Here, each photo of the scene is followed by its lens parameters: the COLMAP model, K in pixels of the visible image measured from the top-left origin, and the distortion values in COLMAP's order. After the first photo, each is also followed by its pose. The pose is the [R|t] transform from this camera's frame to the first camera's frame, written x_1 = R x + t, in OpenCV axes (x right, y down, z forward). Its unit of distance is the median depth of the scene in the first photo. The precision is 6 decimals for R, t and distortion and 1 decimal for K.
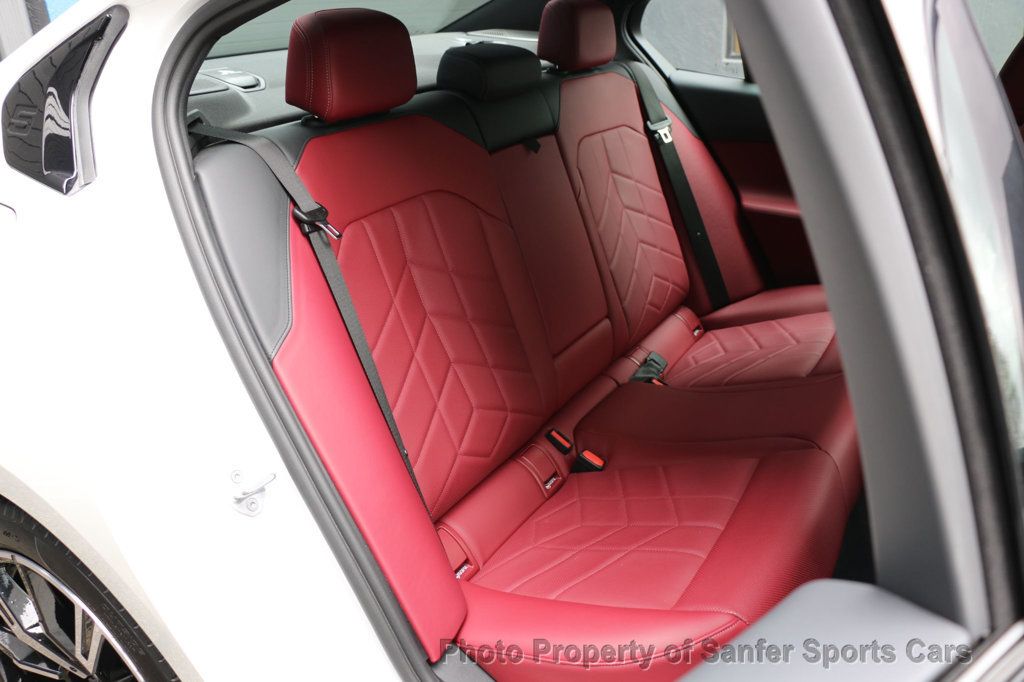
lens RADIAL K [[847.1, 0, 512.0], [0, 847.1, 341.0], [0, 0, 1]] dist [-0.103448, -0.004586]
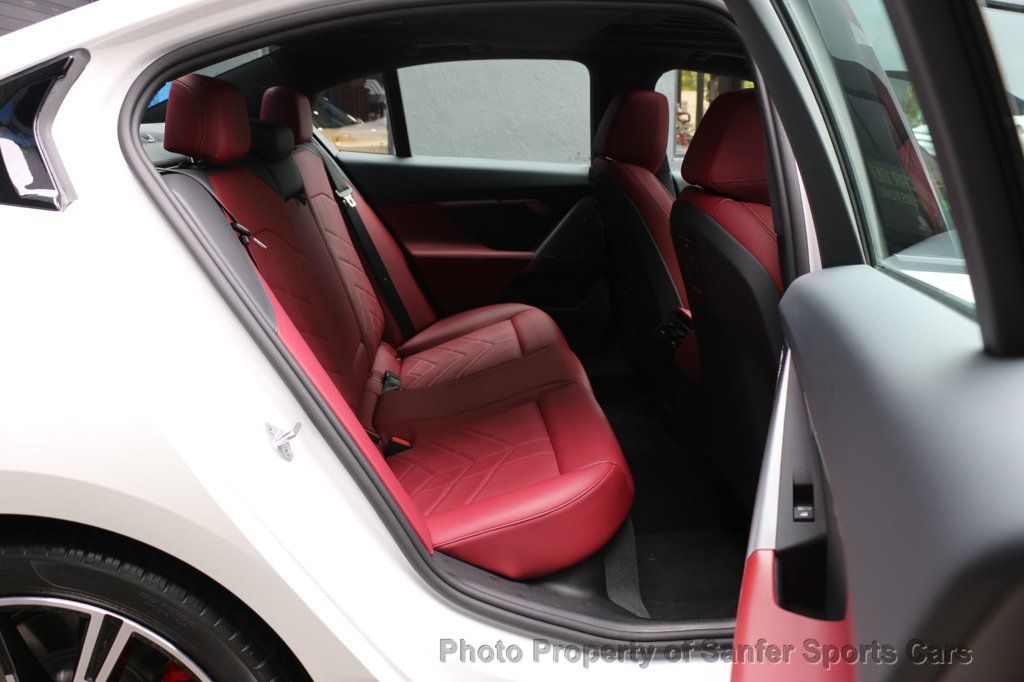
lens RADIAL K [[847.1, 0, 512.0], [0, 847.1, 341.0], [0, 0, 1]] dist [-0.103448, -0.004586]
pose [[0.817032, -0.134144, 0.560771, -0.336290], [0.215429, 0.973147, -0.081084, 0.100809], [-0.534836, 0.187055, 0.823991, -0.087755]]
